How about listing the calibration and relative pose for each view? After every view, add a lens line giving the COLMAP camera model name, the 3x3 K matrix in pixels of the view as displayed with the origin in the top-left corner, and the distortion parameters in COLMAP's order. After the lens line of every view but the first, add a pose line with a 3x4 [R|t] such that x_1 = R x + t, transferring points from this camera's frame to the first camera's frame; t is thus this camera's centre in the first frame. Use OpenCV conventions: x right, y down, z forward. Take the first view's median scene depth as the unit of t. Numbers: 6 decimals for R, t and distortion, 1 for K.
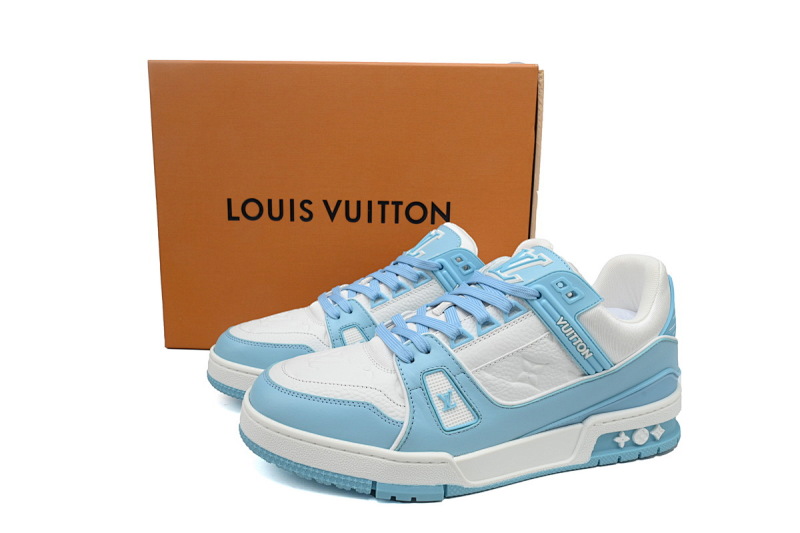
lens RADIAL K [[557.0, 0, 395.2], [0, 557.0, 268.0], [0, 0, 1]] dist [-0.006927, -0.004311]
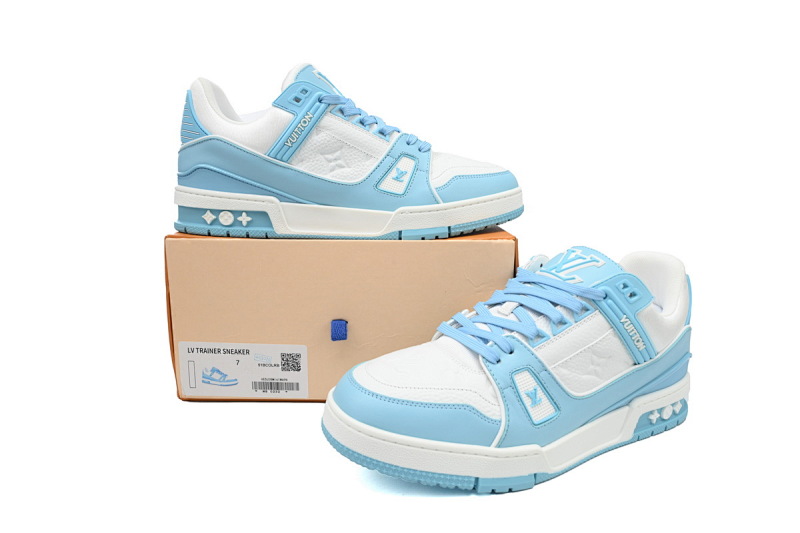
lens RADIAL K [[557.0, 0, 397.7], [0, 557.0, 266.7], [0, 0, 1]] dist [-0.006927, -0.004311]
pose [[0.973616, -0.016856, 0.227569, -0.394066], [0.002675, 0.998043, 0.062481, -0.079552], [-0.228176, -0.060223, 0.971755, 0.026177]]
